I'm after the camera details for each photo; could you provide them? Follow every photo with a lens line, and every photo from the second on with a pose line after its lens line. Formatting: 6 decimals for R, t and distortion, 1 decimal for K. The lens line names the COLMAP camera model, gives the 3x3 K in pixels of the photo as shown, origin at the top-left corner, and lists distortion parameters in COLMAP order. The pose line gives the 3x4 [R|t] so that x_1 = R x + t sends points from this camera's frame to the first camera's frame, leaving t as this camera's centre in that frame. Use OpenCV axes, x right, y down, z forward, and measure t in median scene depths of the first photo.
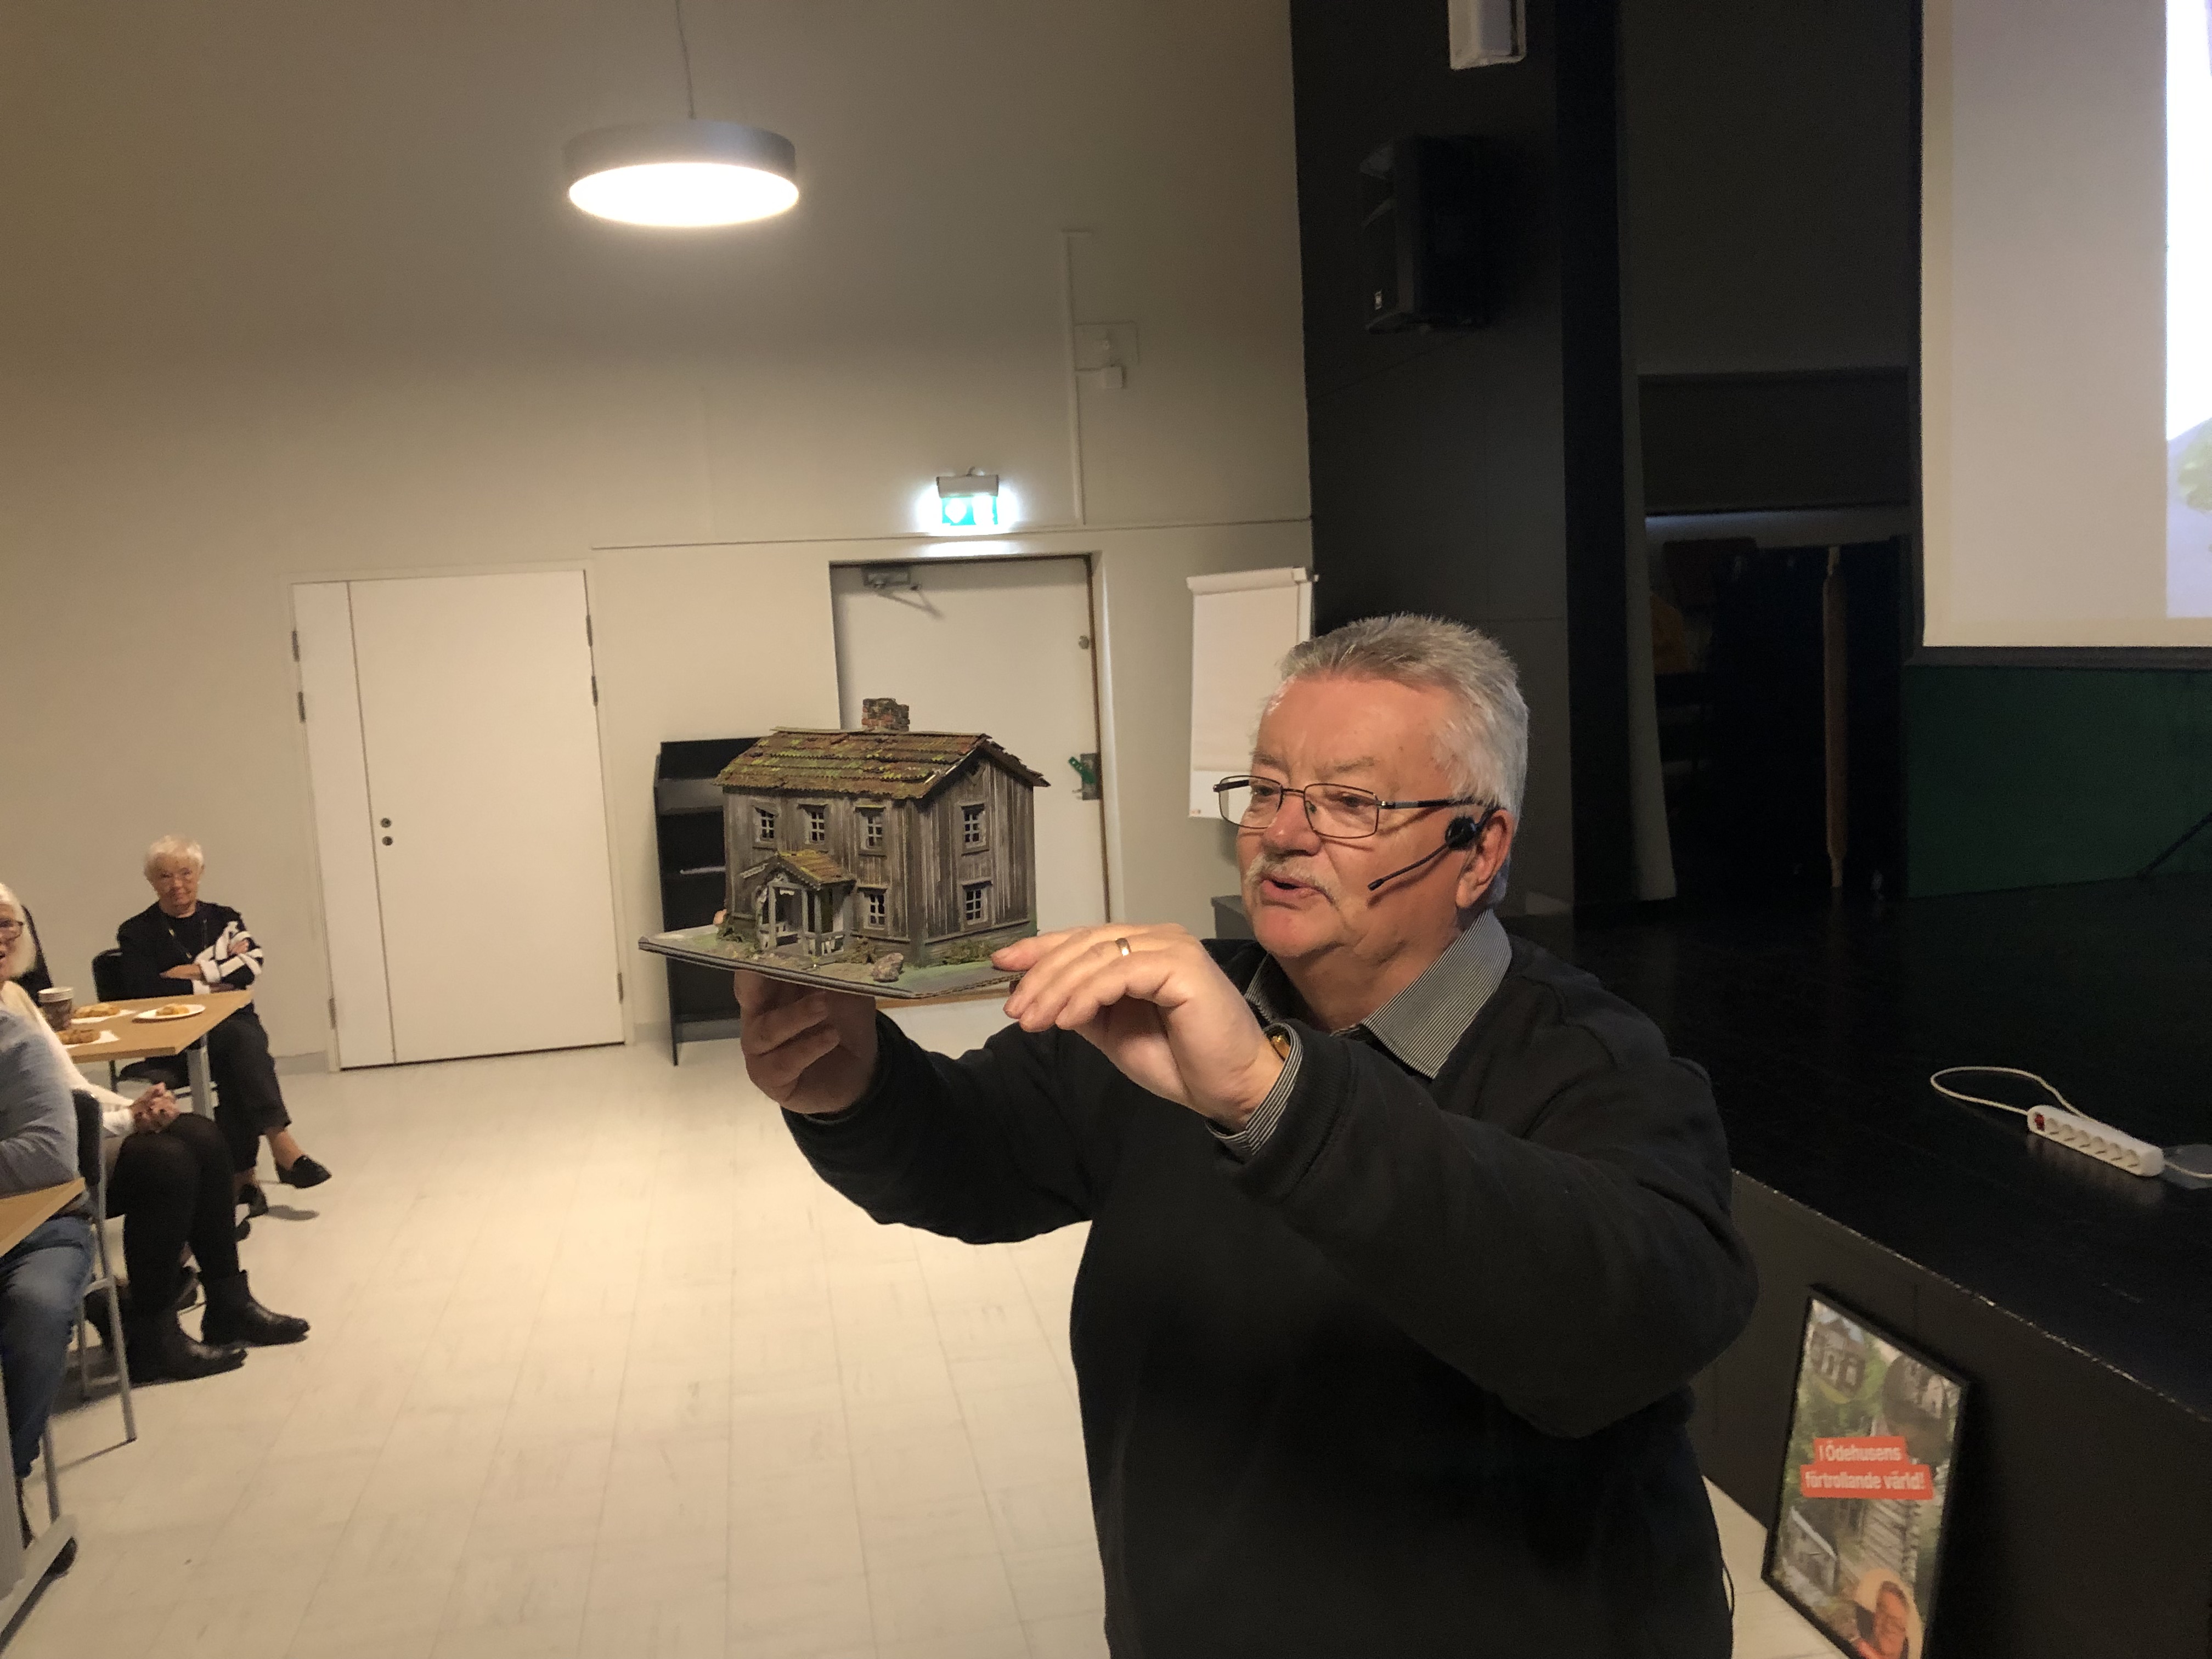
lens RADIAL K [[1802.3, 0, 1083.4], [0, 1802.3, 832.0], [0, 0, 1]] dist [0.033403, -0.050829]
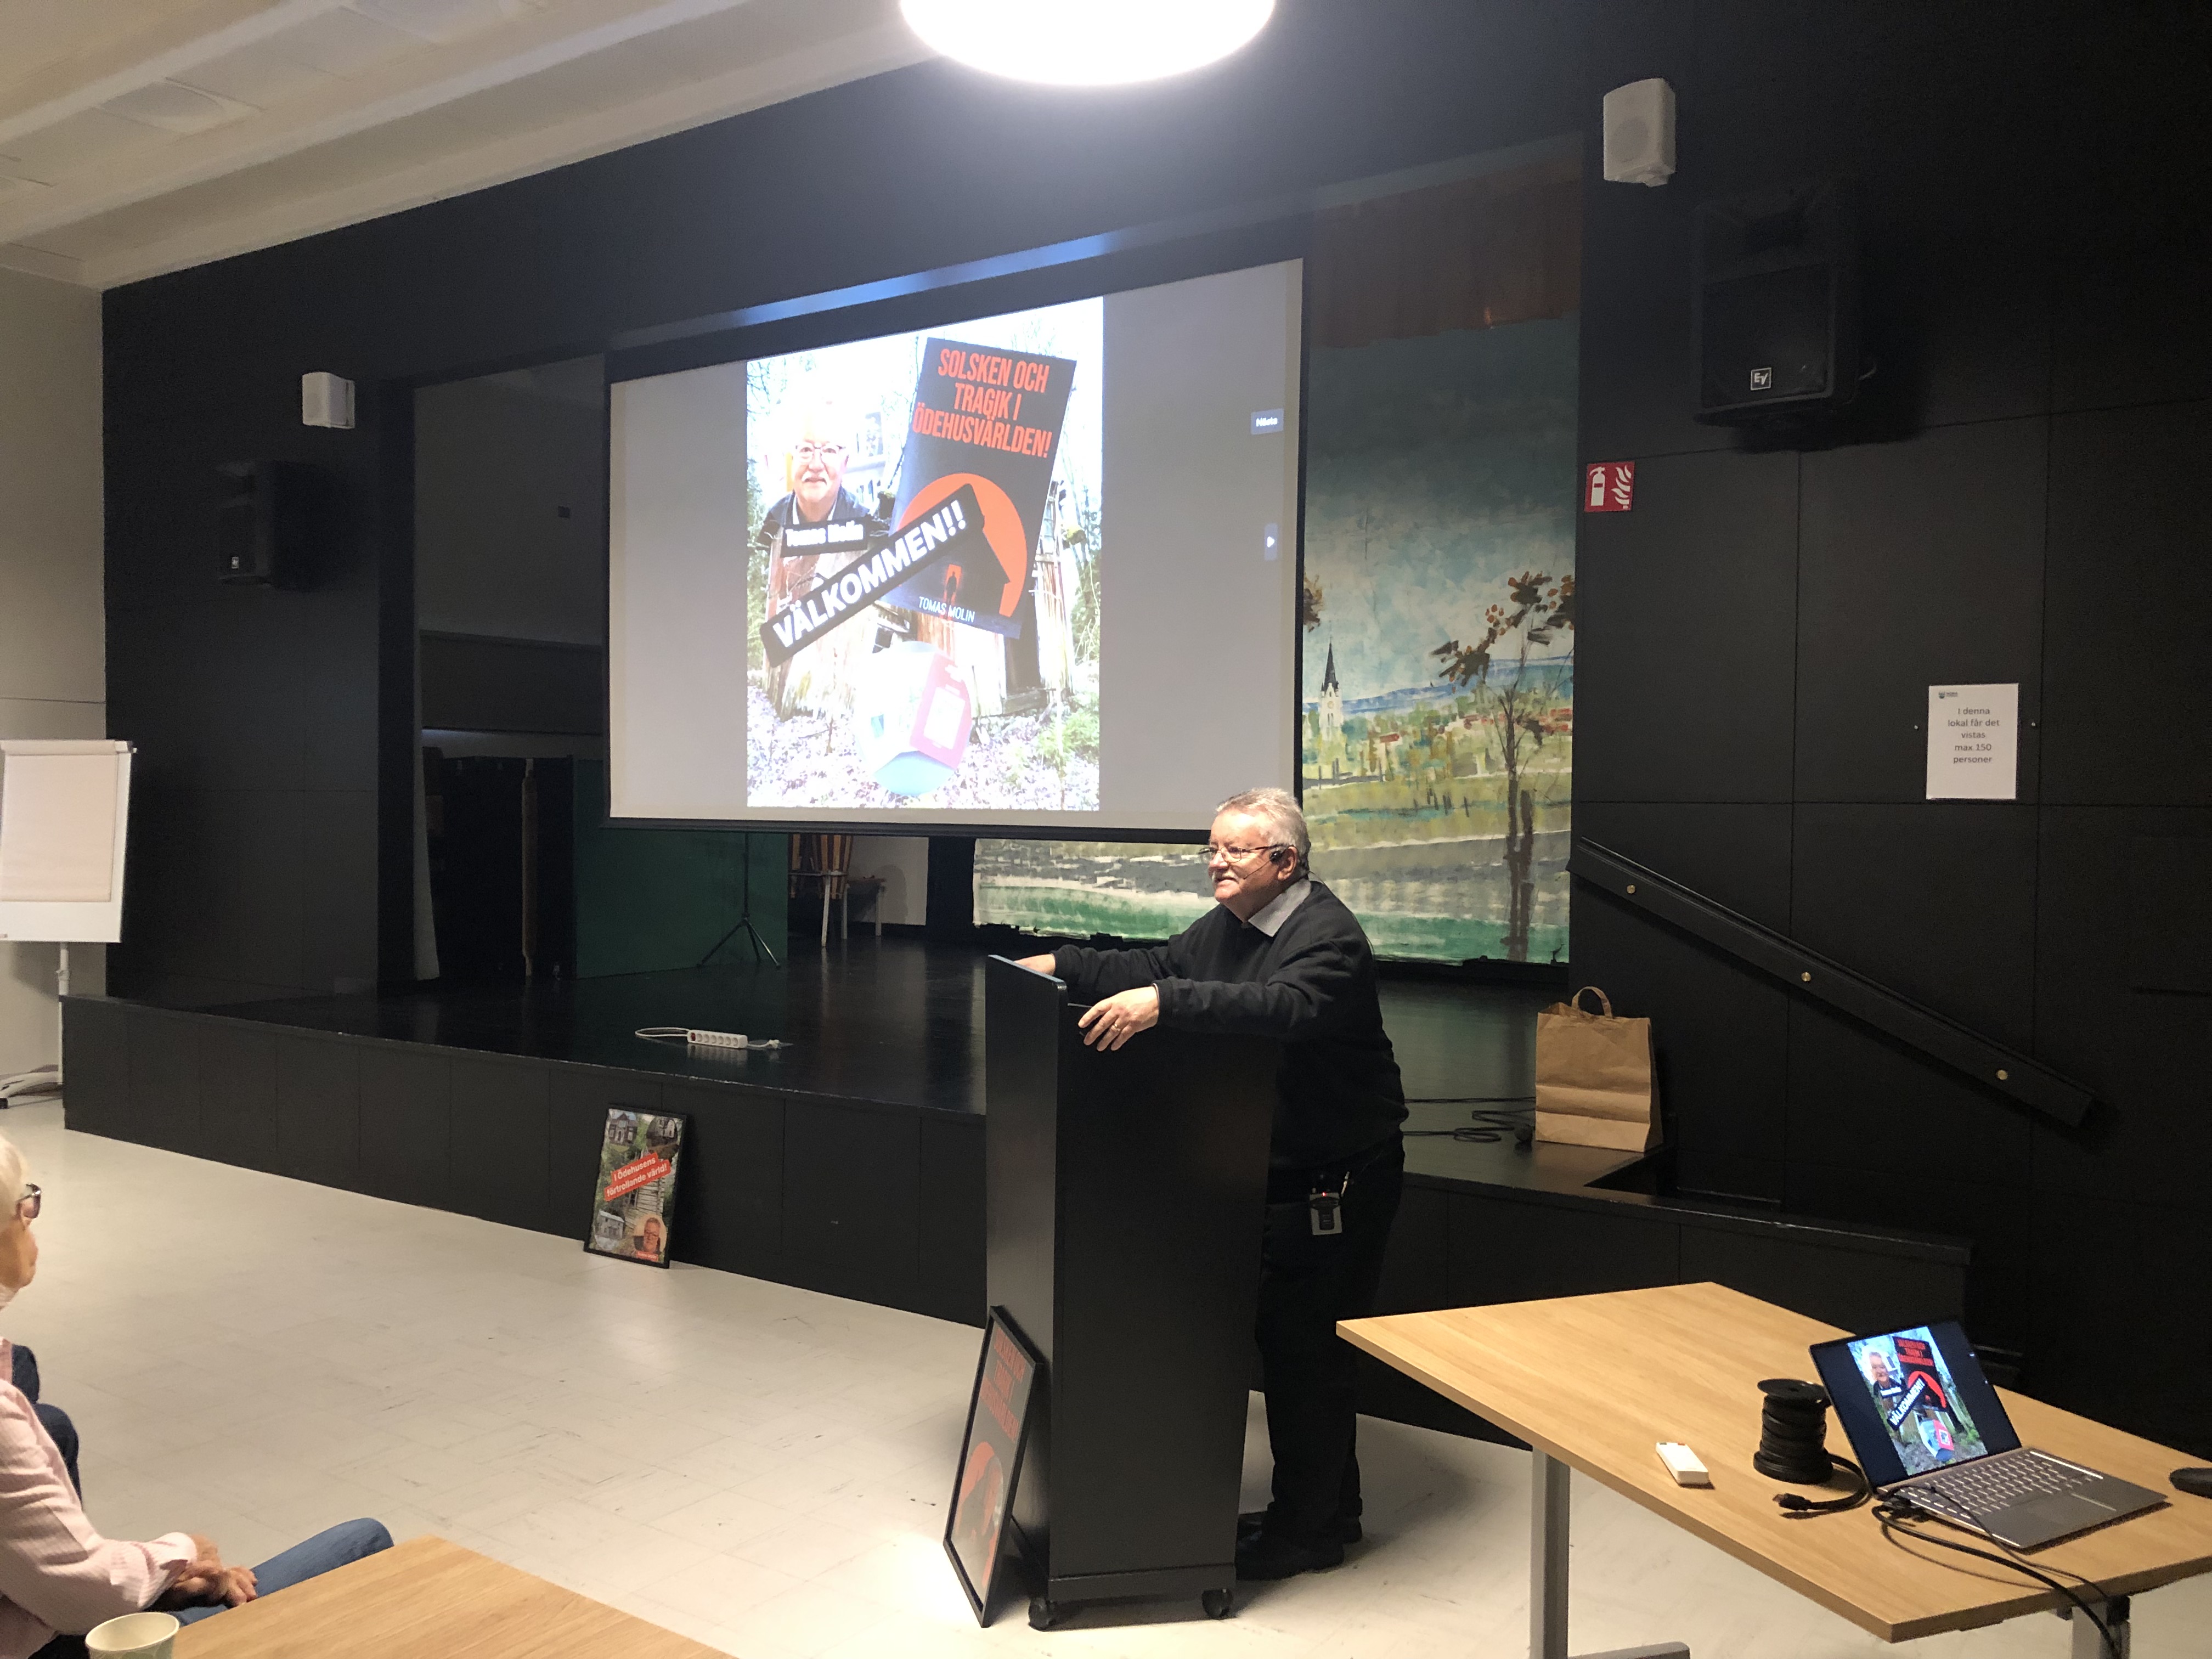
lens RADIAL K [[1802.3, 0, 1114.3], [0, 1802.3, 845.0], [0, 0, 1]] dist [0.033403, -0.050829]
pose [[0.688212, 0.067338, 0.722378, -0.733290], [0.021774, 0.993318, -0.113338, 0.203878], [-0.725183, 0.093729, 0.682147, -0.891869]]
